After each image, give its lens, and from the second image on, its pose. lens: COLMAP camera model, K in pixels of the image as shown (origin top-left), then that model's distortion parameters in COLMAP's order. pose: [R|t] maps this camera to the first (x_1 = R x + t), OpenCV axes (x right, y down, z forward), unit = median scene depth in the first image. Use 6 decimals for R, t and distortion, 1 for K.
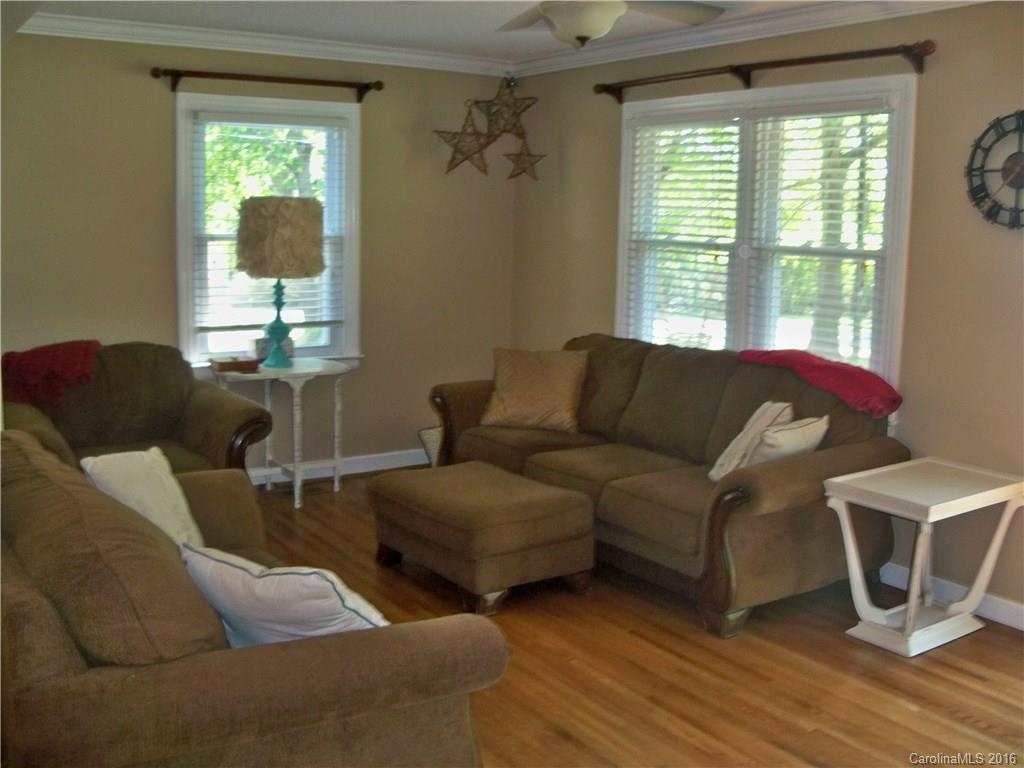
lens RADIAL K [[1014.2, 0, 512.0], [0, 1014.2, 384.0], [0, 0, 1]] dist [-0.176989, 0.026139]
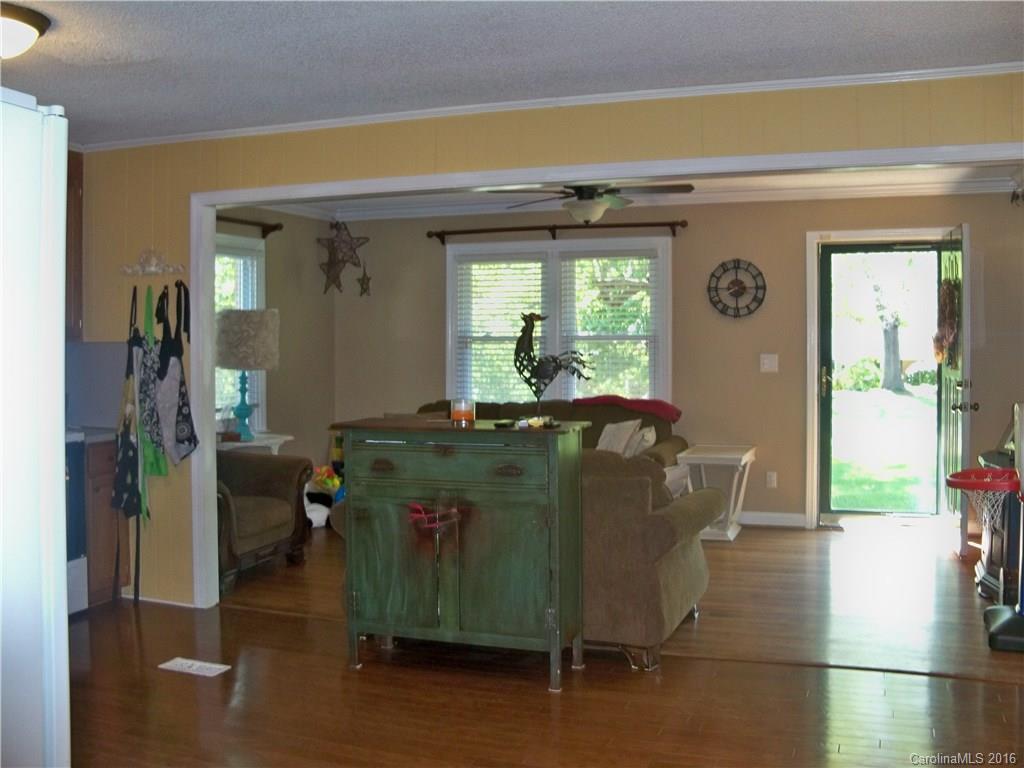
lens RADIAL K [[1042.6, 0, 509.6], [0, 1042.6, 356.1], [0, 0, 1]] dist [-0.235983, 0.272195]
pose [[0.813421, -0.033574, 0.580705, -0.911996], [0.113904, 0.988199, -0.102418, 0.065099], [-0.570414, 0.149454, 0.807646, -0.353081]]
